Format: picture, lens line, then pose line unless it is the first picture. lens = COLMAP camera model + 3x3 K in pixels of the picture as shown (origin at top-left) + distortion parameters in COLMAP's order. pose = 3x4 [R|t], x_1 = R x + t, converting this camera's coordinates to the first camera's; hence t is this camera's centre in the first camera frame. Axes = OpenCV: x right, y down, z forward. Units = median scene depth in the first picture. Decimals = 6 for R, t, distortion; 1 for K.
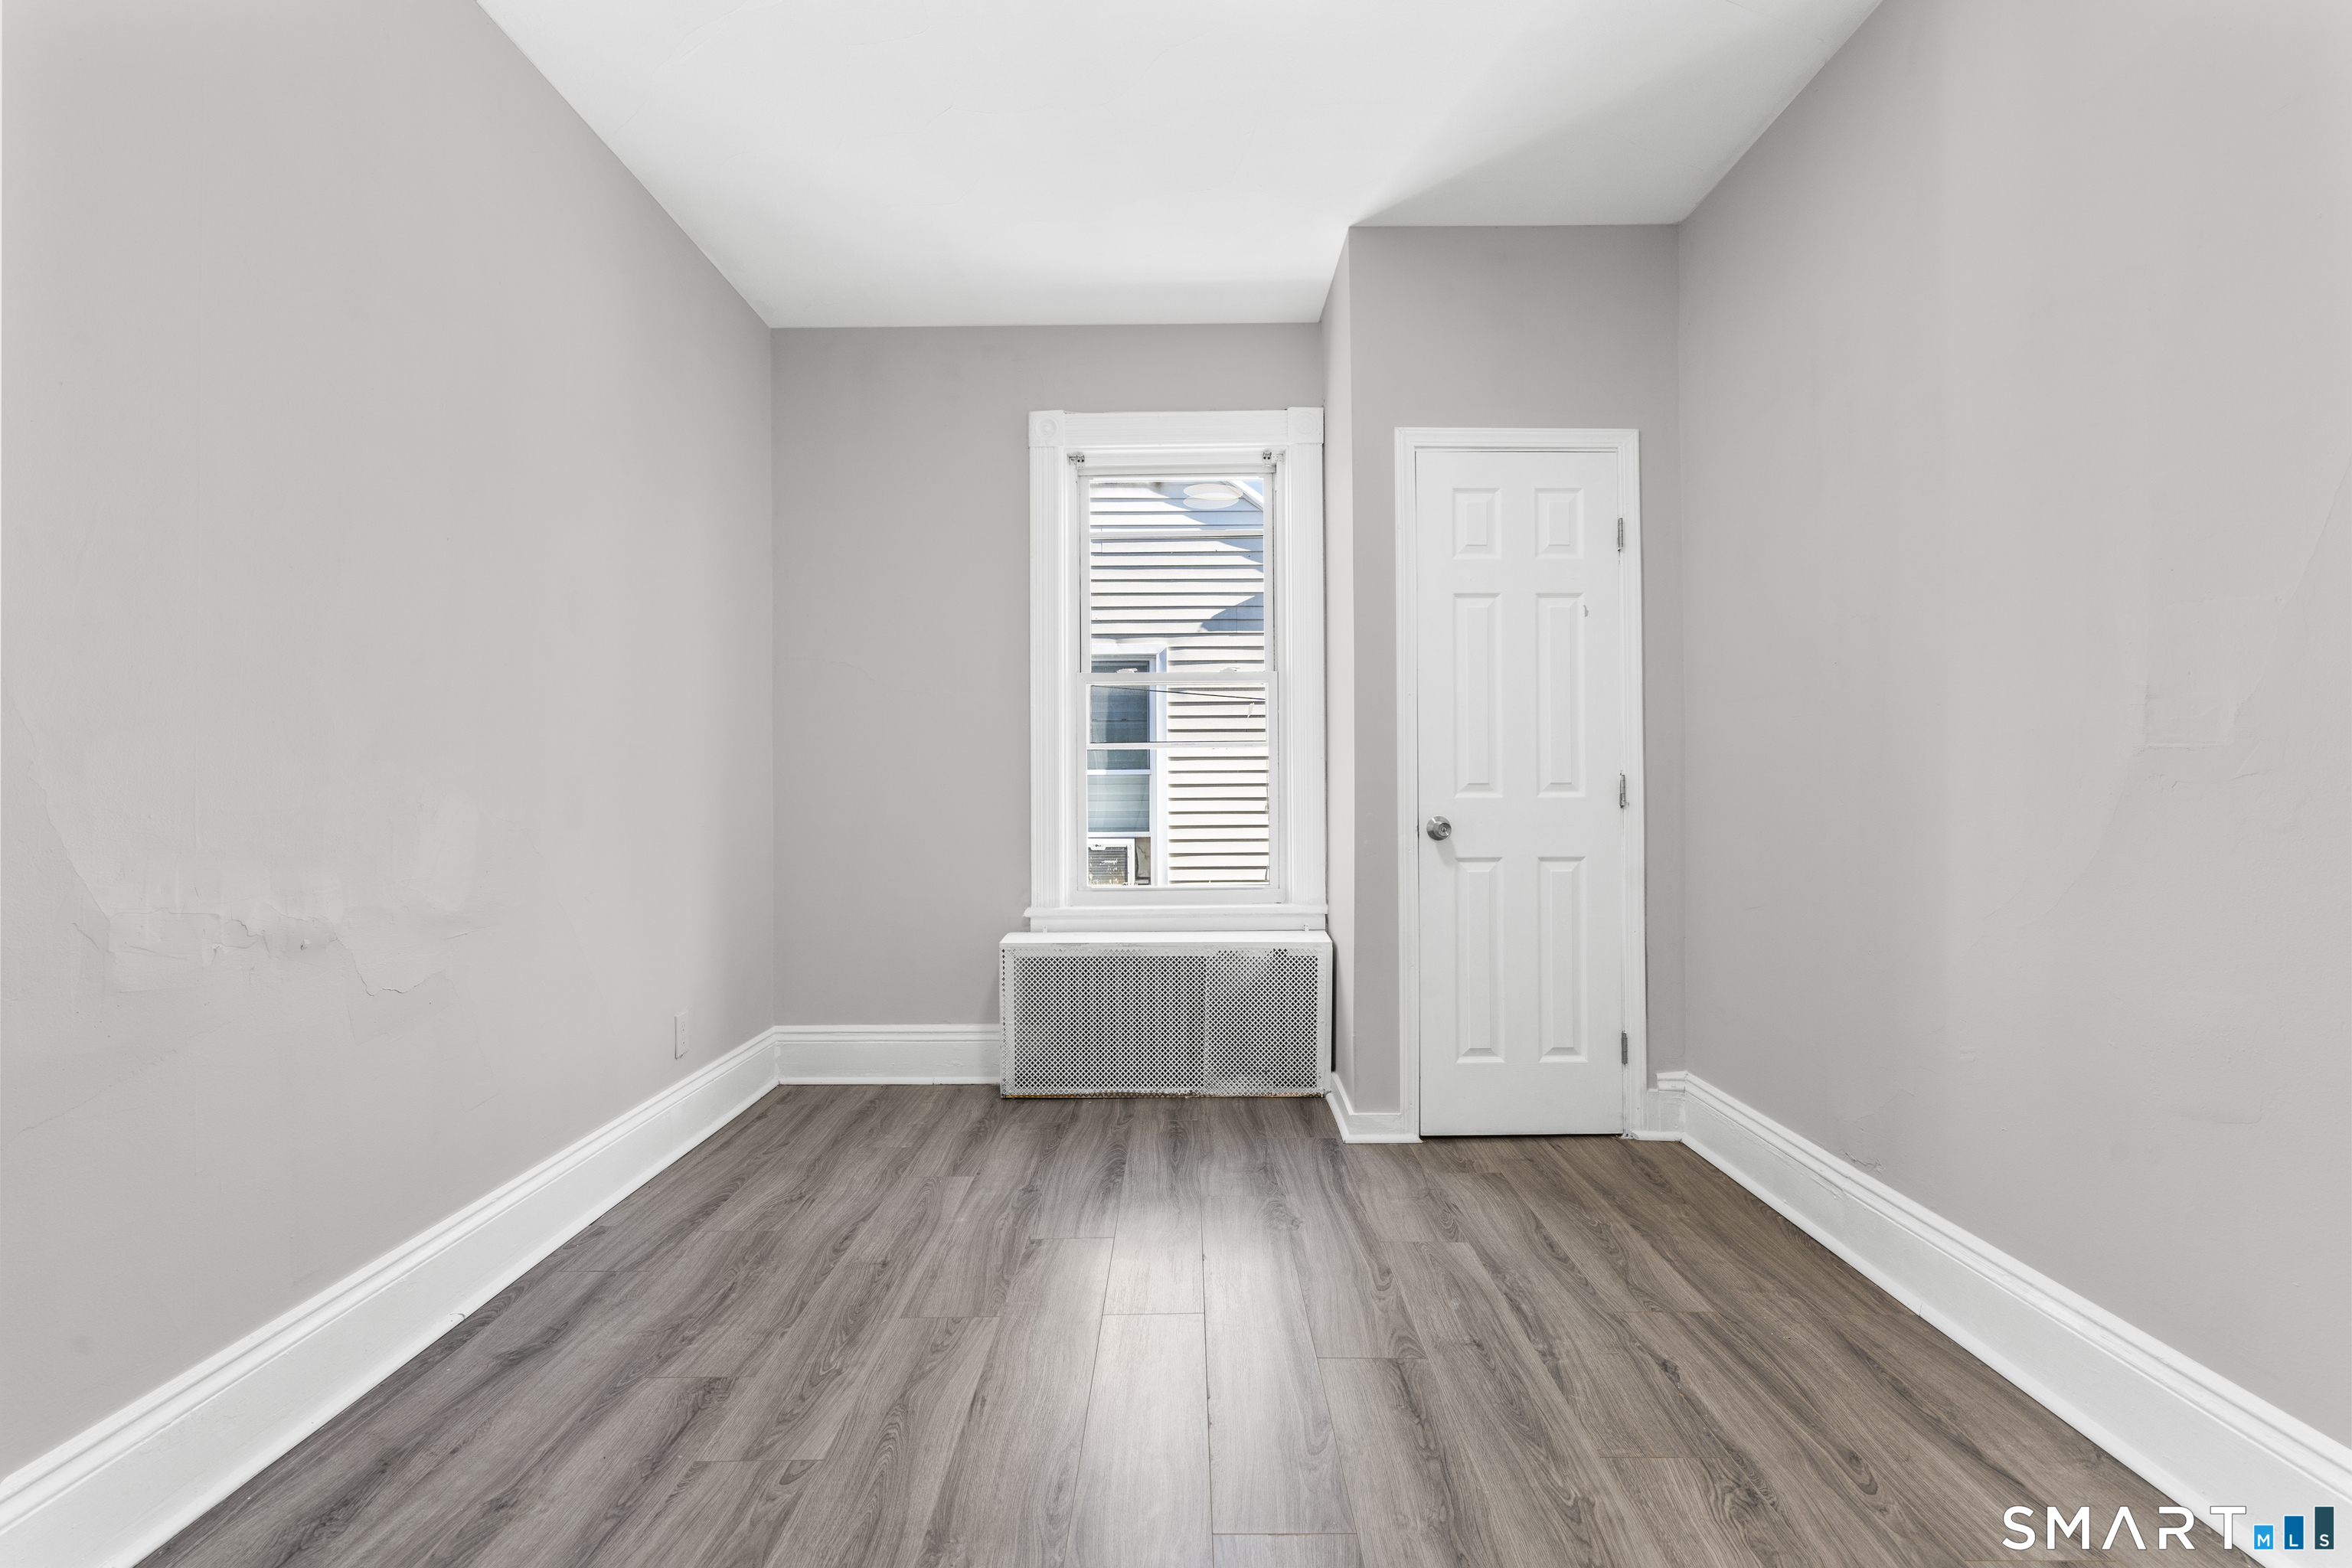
lens RADIAL K [[1060.7, 0, 1179.2], [0, 1060.7, 779.2], [0, 0, 1]] dist [-0.007379, 0.004189]
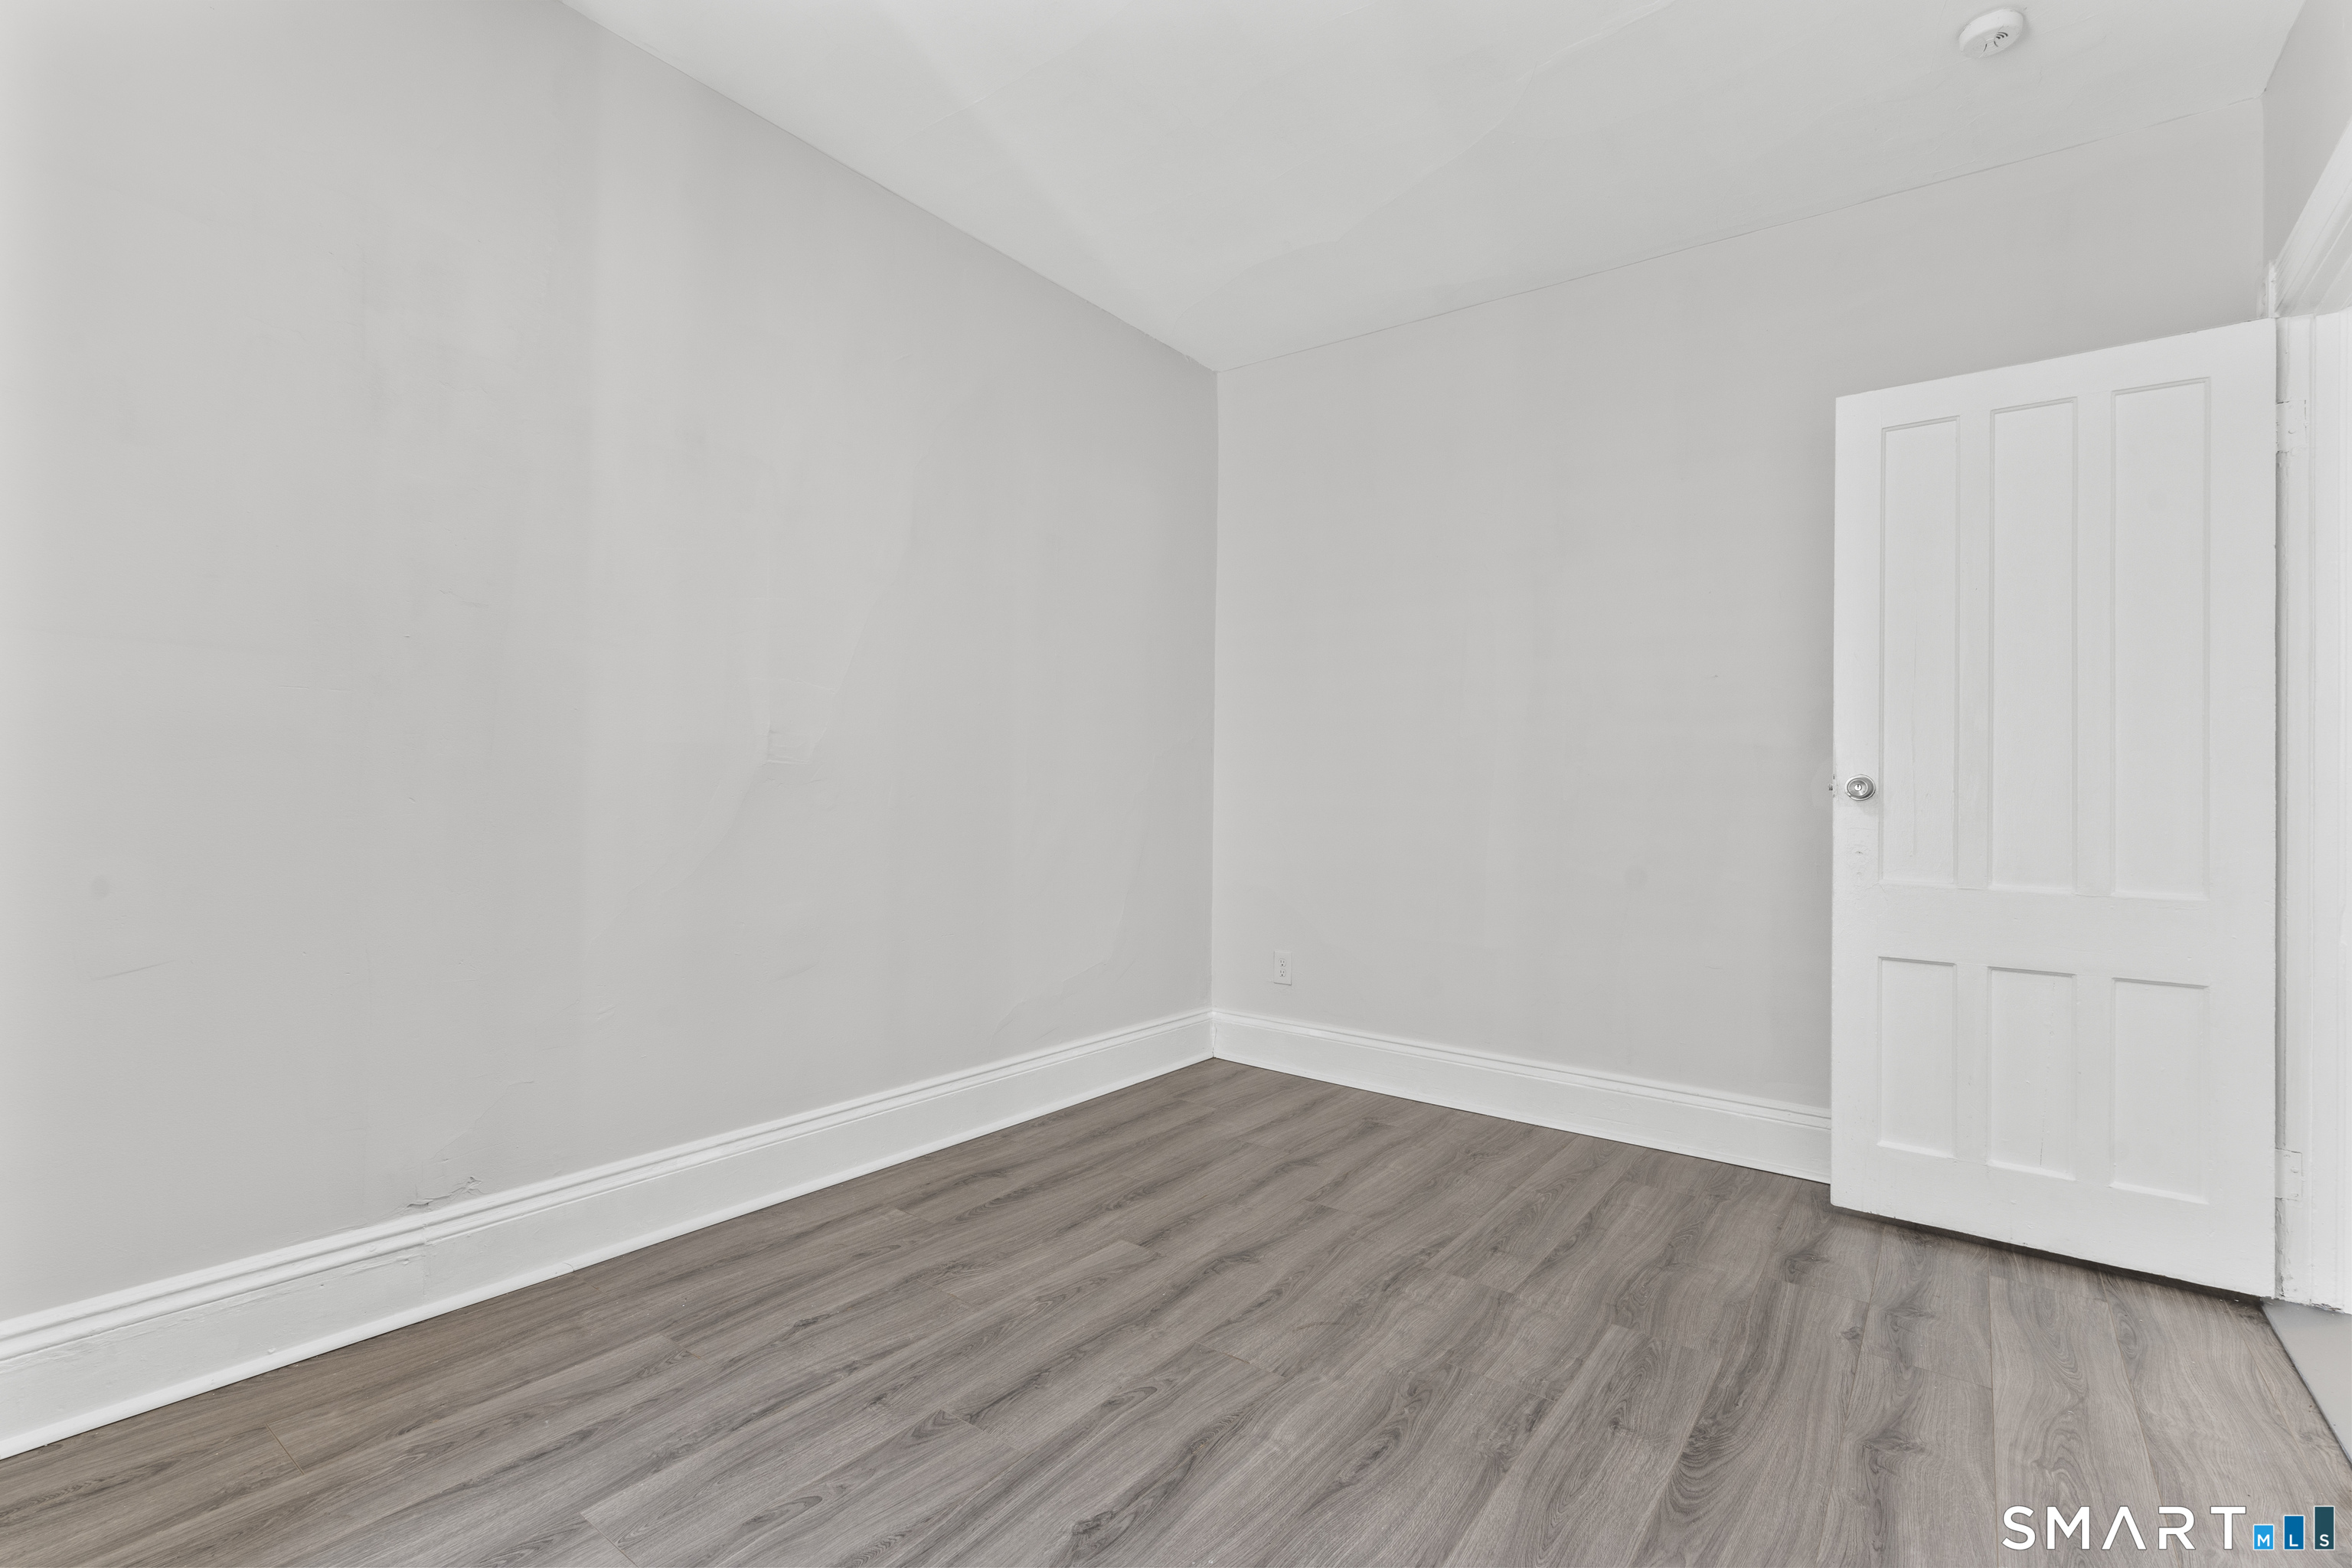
lens RADIAL K [[1060.7, 0, 1177.3], [0, 1060.7, 779.2], [0, 0, 1]] dist [-0.007379, 0.004189]
pose [[-0.803183, -0.001942, 0.595729, -0.313504], [-0.015652, 0.999718, -0.017844, 0.008330], [-0.595527, -0.023656, -0.802987, 1.068020]]
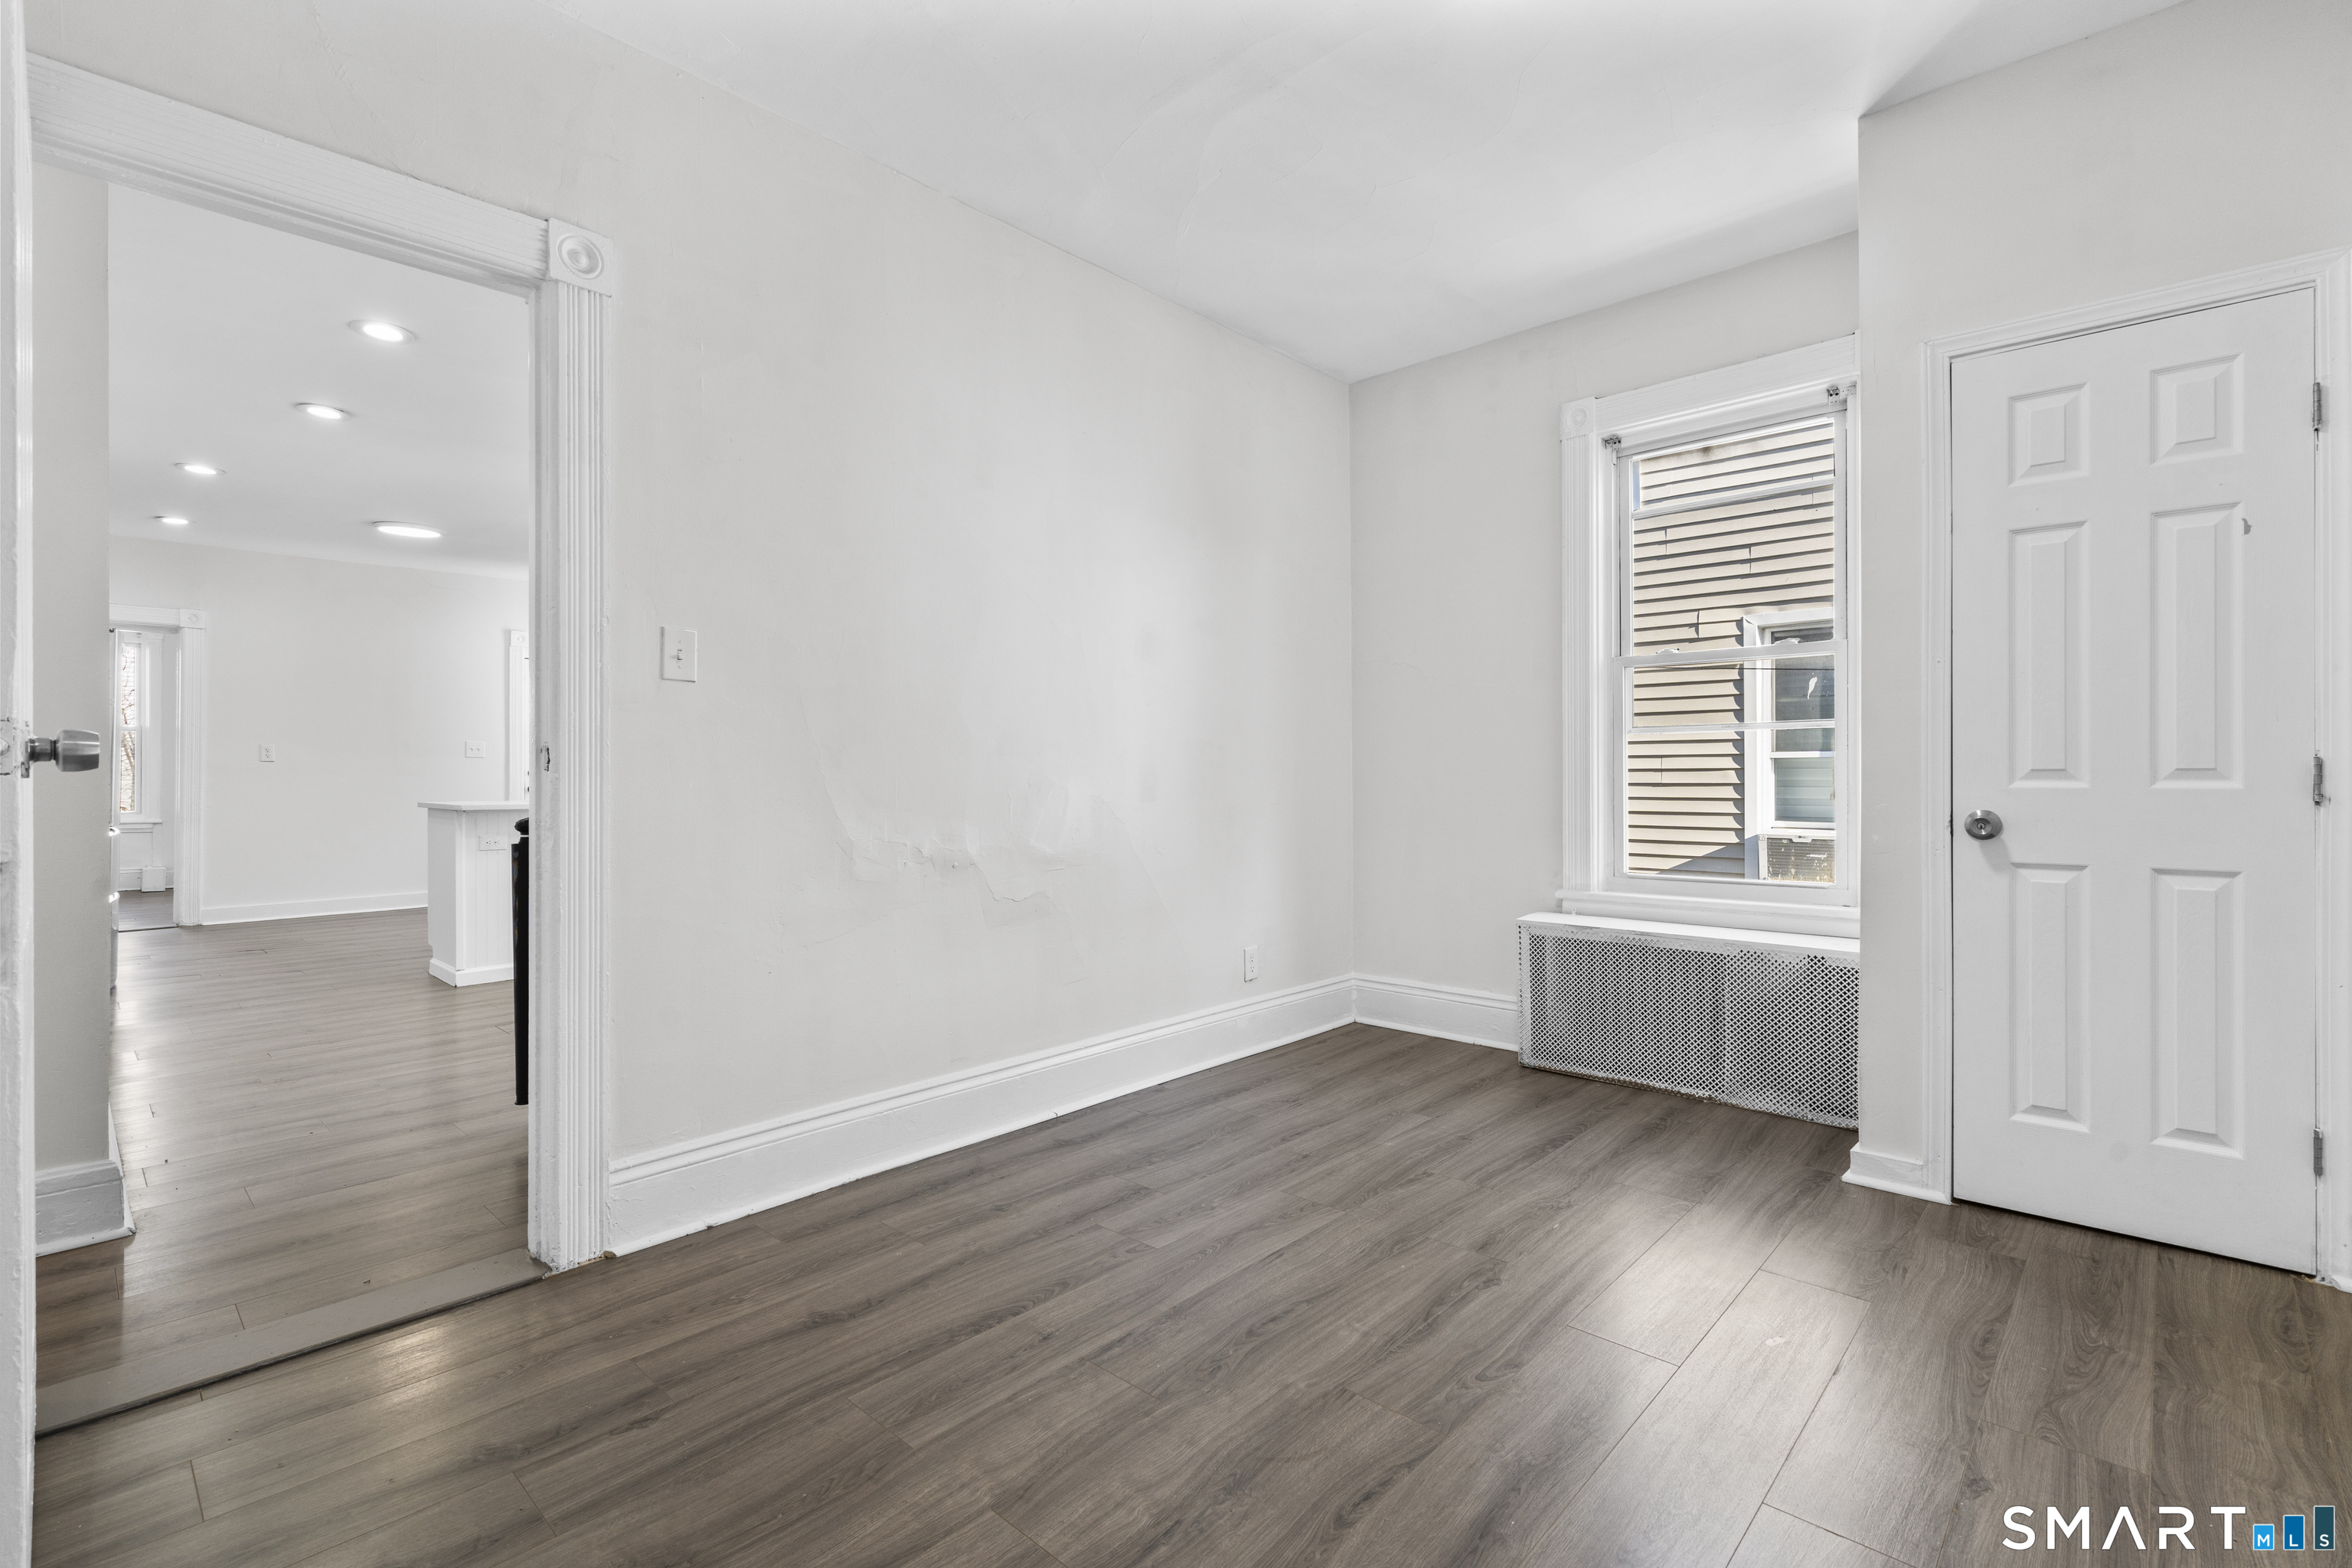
lens RADIAL K [[1060.7, 0, 1179.2], [0, 1060.7, 777.9], [0, 0, 1]] dist [-0.007379, 0.004189]
pose [[0.735085, 0.005344, -0.677954, 0.360842], [0.004210, 0.999914, 0.012447, -0.001924], [0.677962, -0.012003, 0.734999, -0.007471]]
